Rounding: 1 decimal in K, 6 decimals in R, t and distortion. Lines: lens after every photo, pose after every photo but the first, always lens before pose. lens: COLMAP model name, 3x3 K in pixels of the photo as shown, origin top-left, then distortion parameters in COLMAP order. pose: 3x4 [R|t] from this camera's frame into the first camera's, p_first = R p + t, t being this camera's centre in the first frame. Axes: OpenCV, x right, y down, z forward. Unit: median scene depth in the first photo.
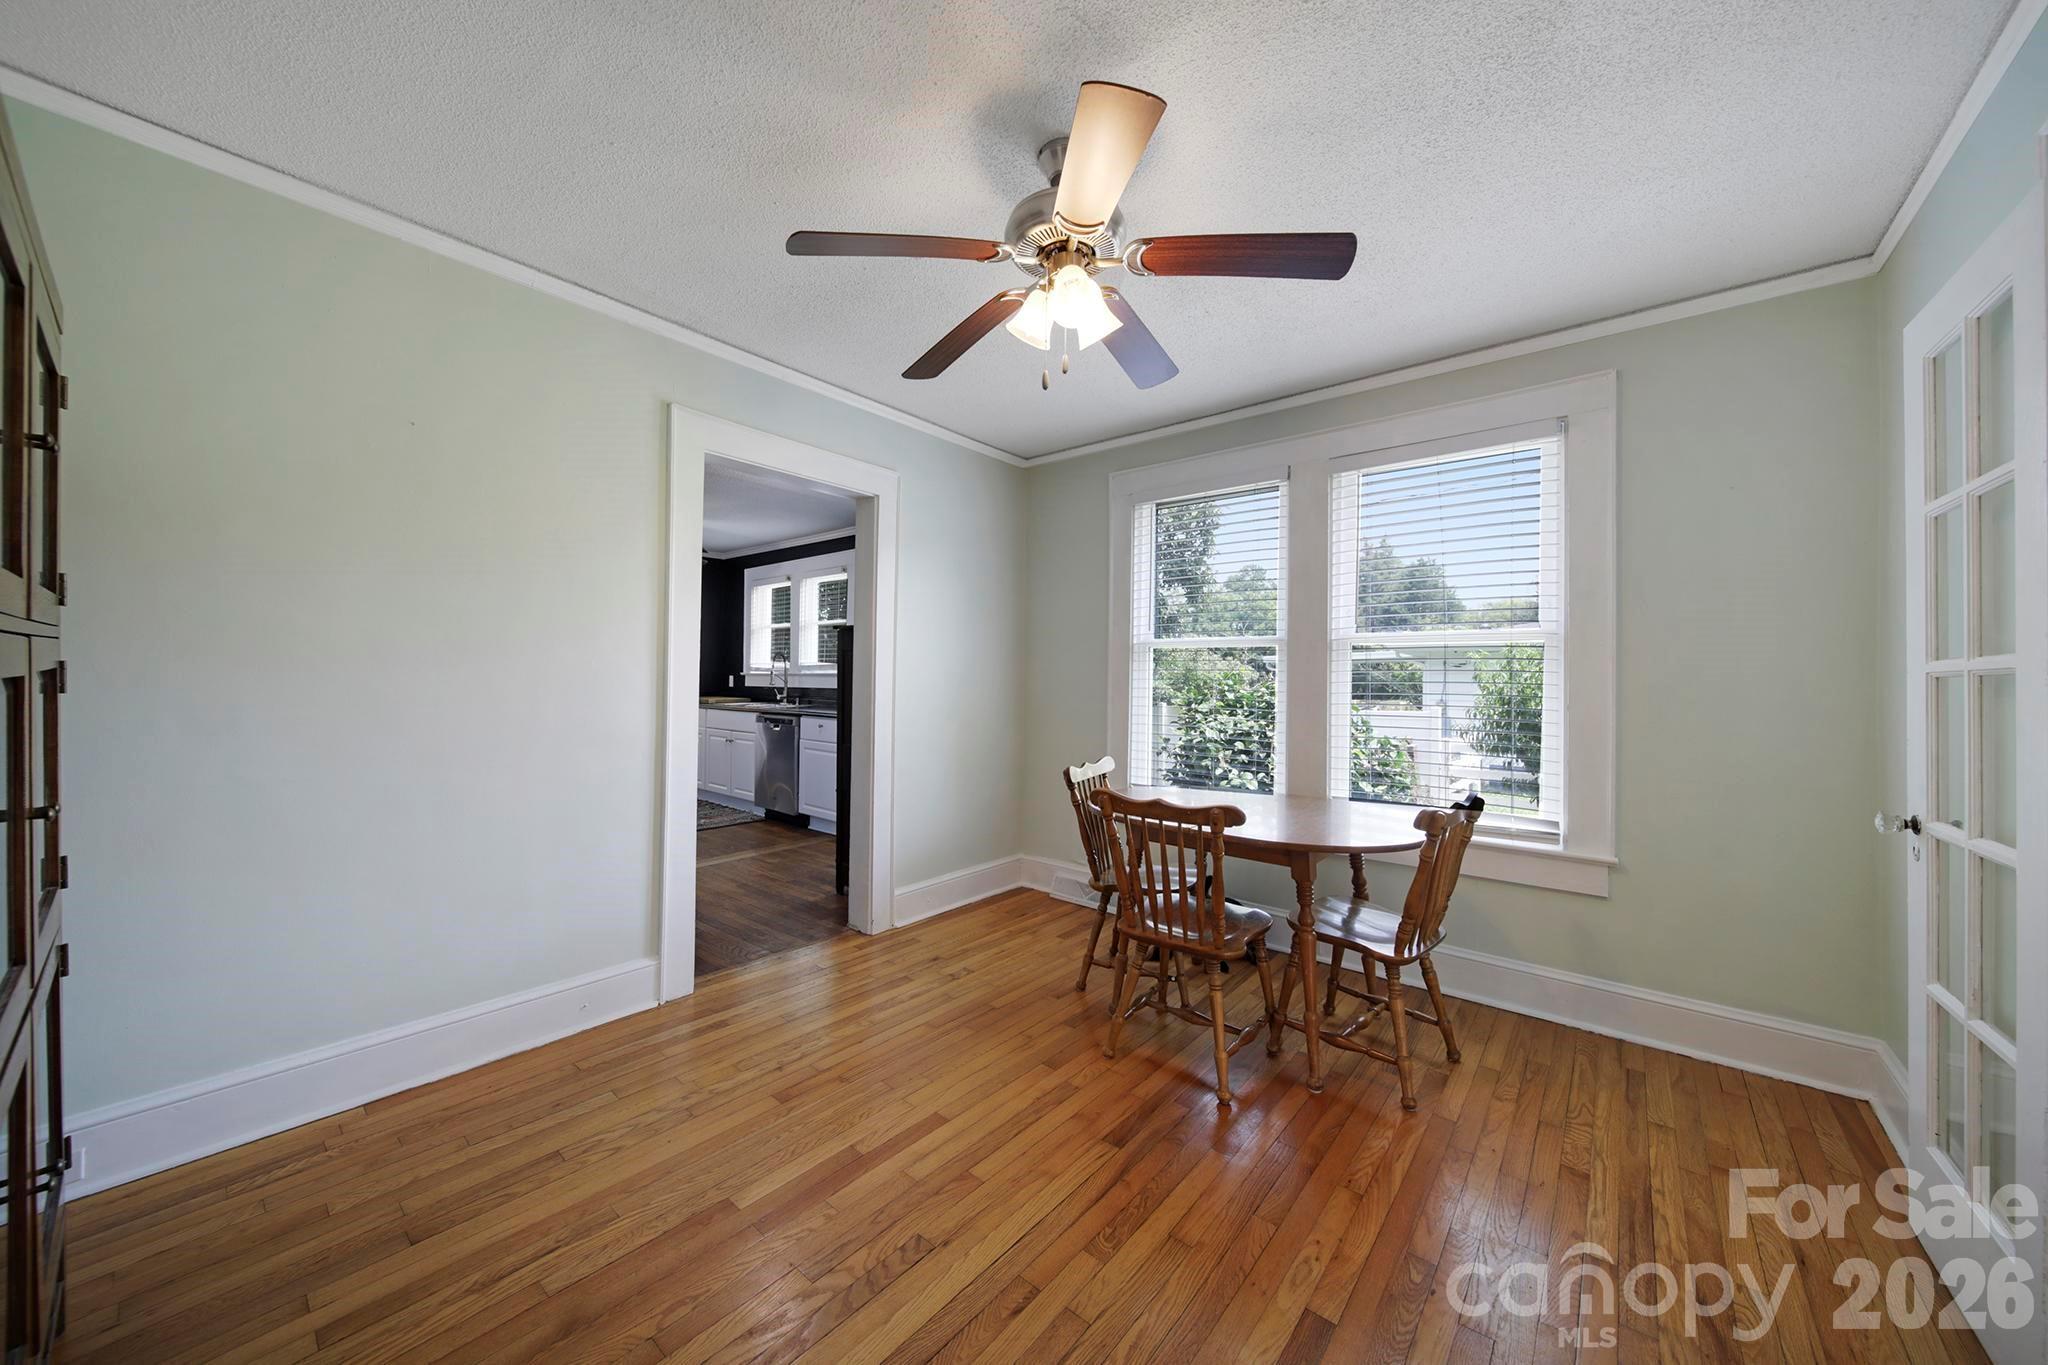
lens RADIAL K [[718.0, 0, 1024.6], [0, 718.0, 673.4], [0, 0, 1]] dist [-0.001788, -0.000315]
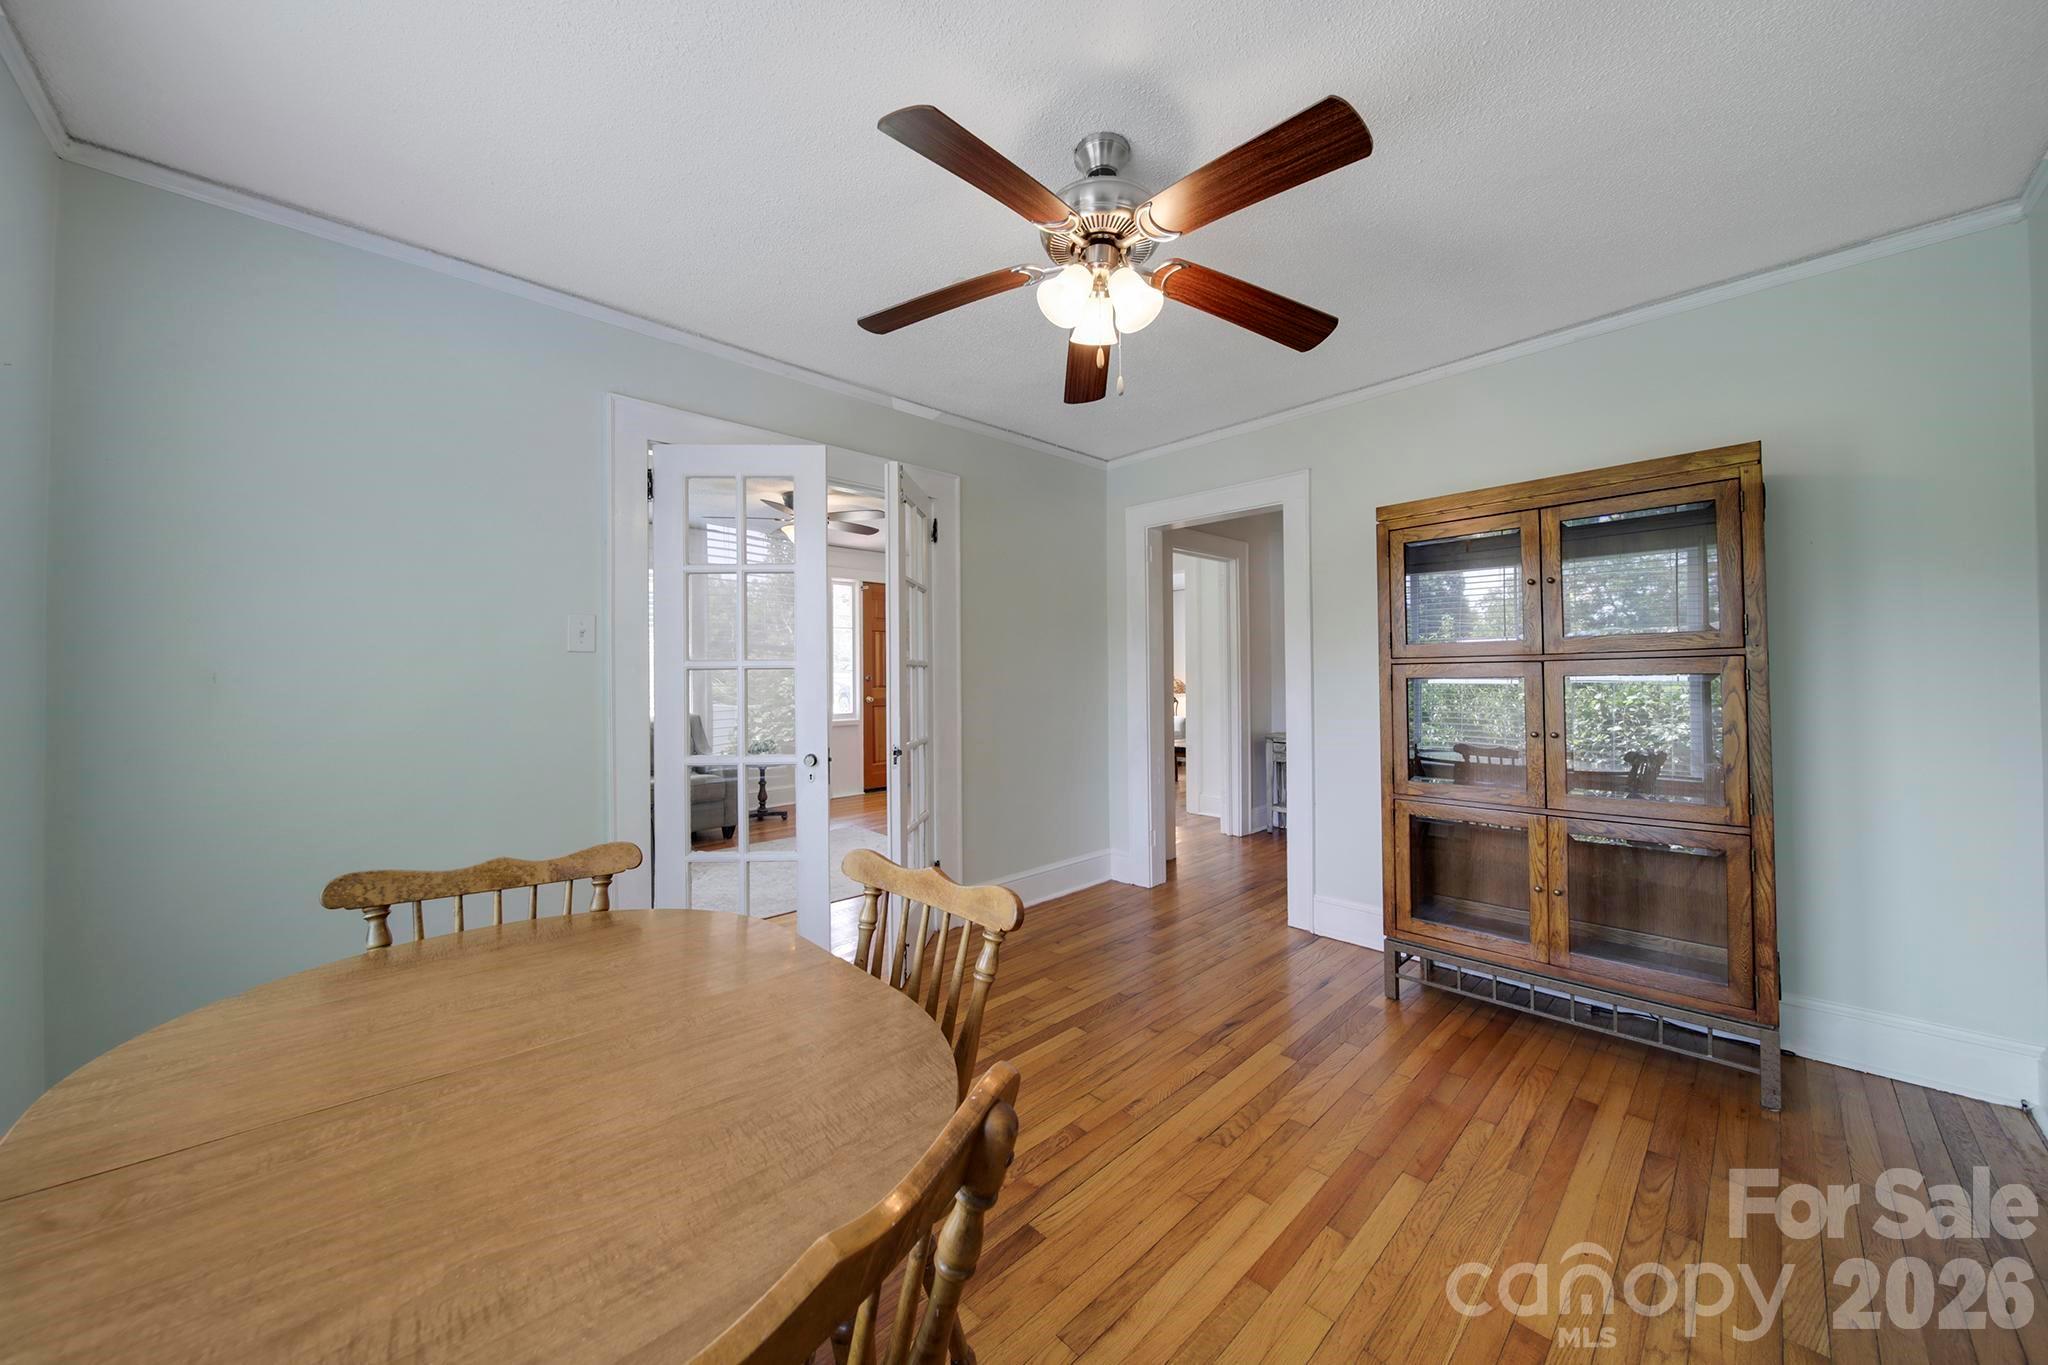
lens RADIAL K [[711.9, 0, 1022.5], [0, 711.9, 669.1], [0, 0, 1]] dist [0.001566, -0.002469]
pose [[-0.993843, -0.003066, 0.110757, 0.045687], [-0.004451, 0.999915, -0.012258, 0.009222], [-0.110710, -0.012675, -0.993772, 1.775815]]
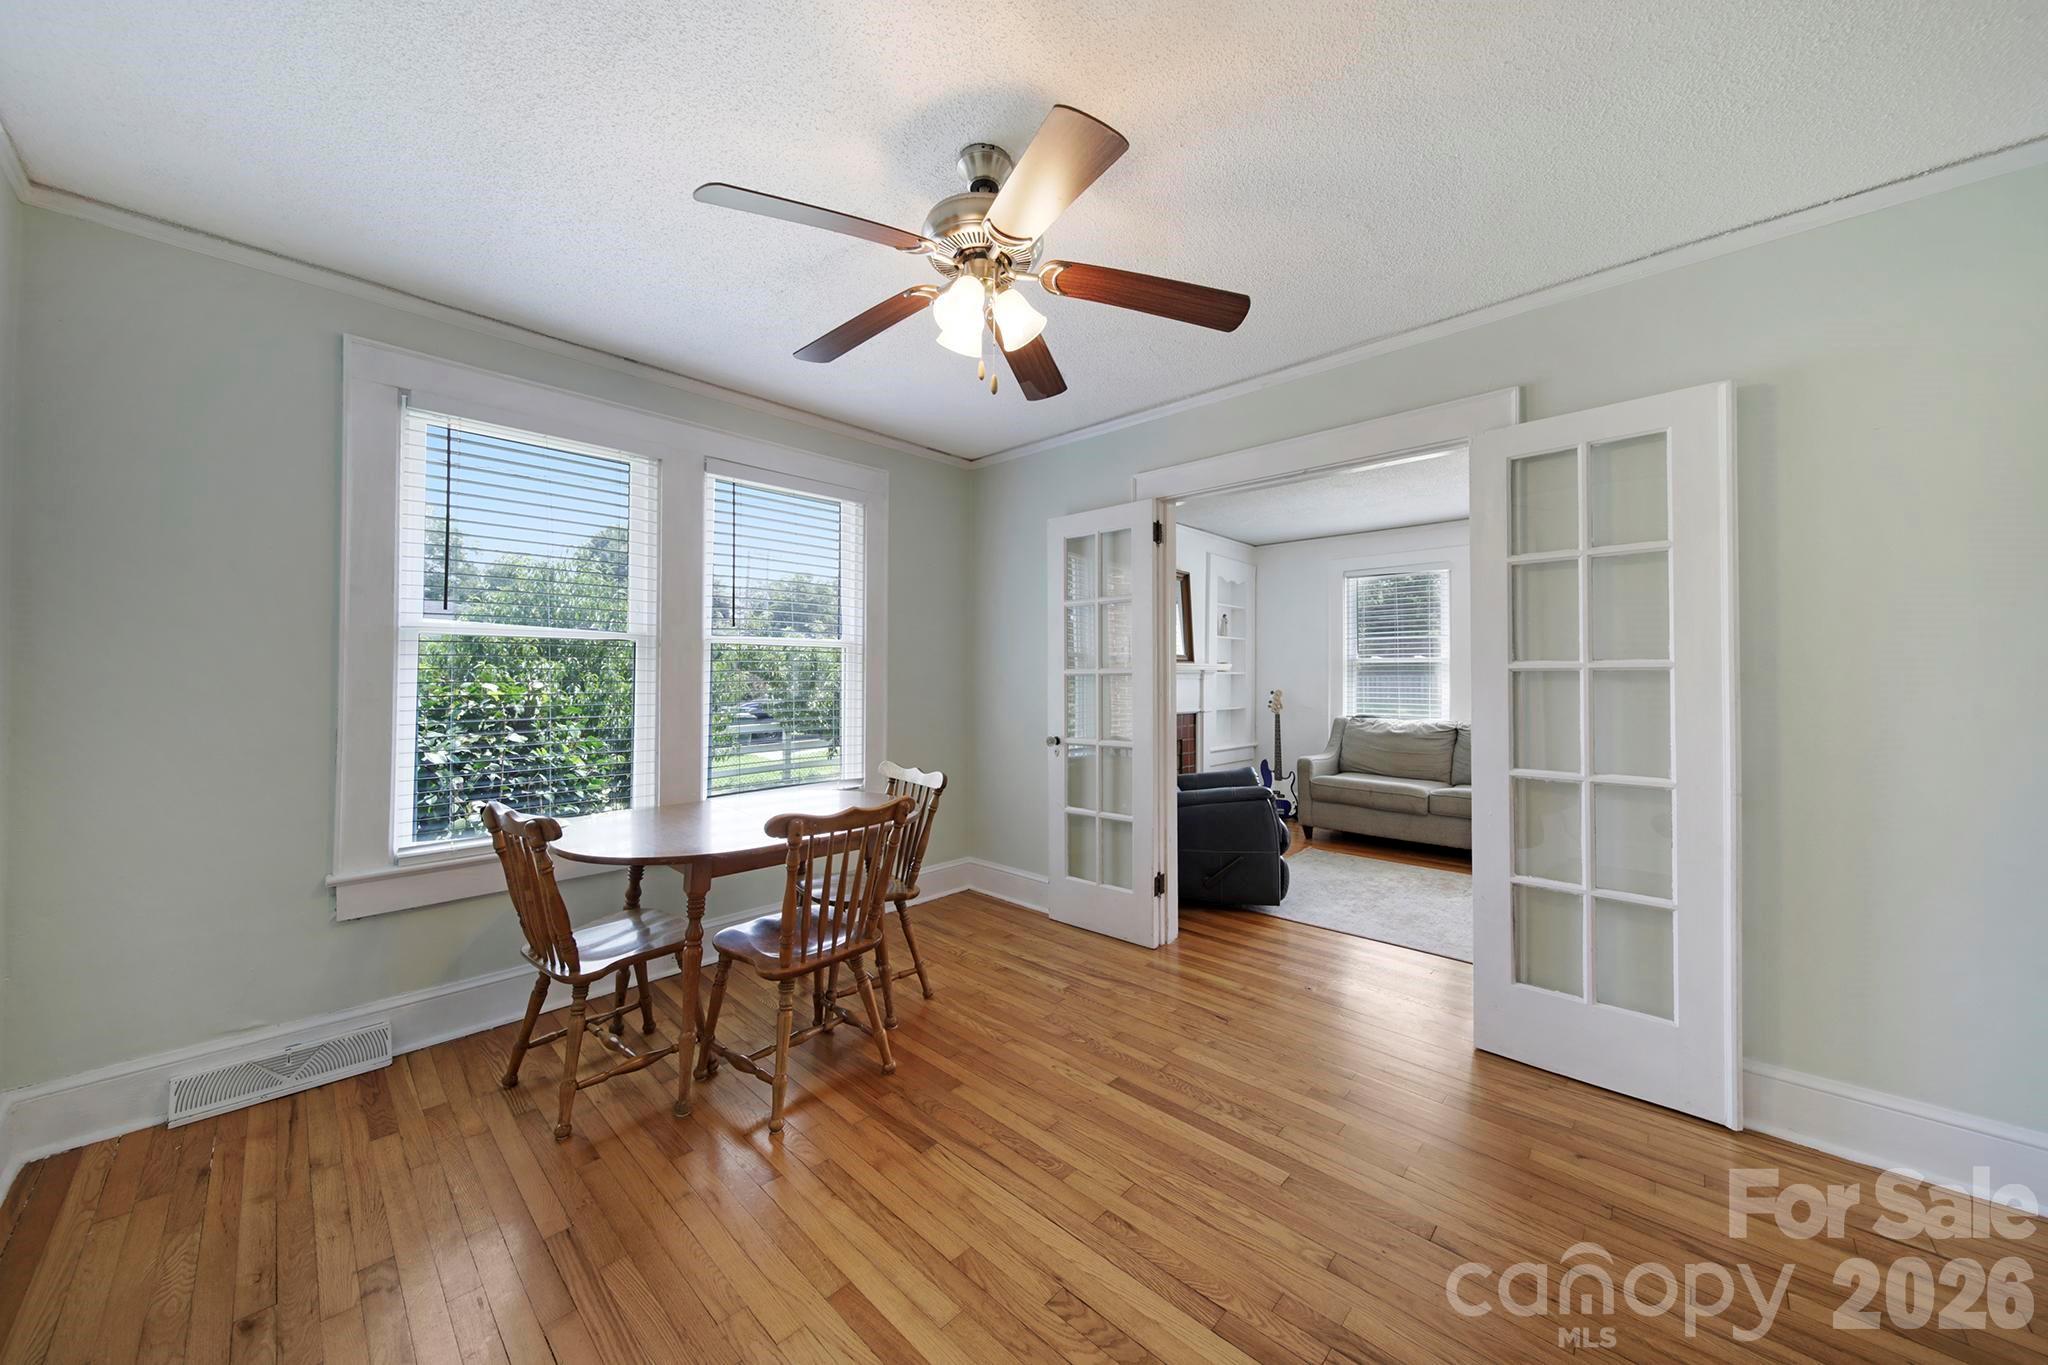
lens RADIAL K [[718.0, 0, 1024.6], [0, 718.0, 673.4], [0, 0, 1]] dist [-0.001788, -0.000315]
pose [[0.048131, -0.006983, 0.998817, -0.840951], [-0.008459, 0.999937, 0.007399, -0.015536], [-0.998805, -0.008805, 0.048069, 0.795983]]
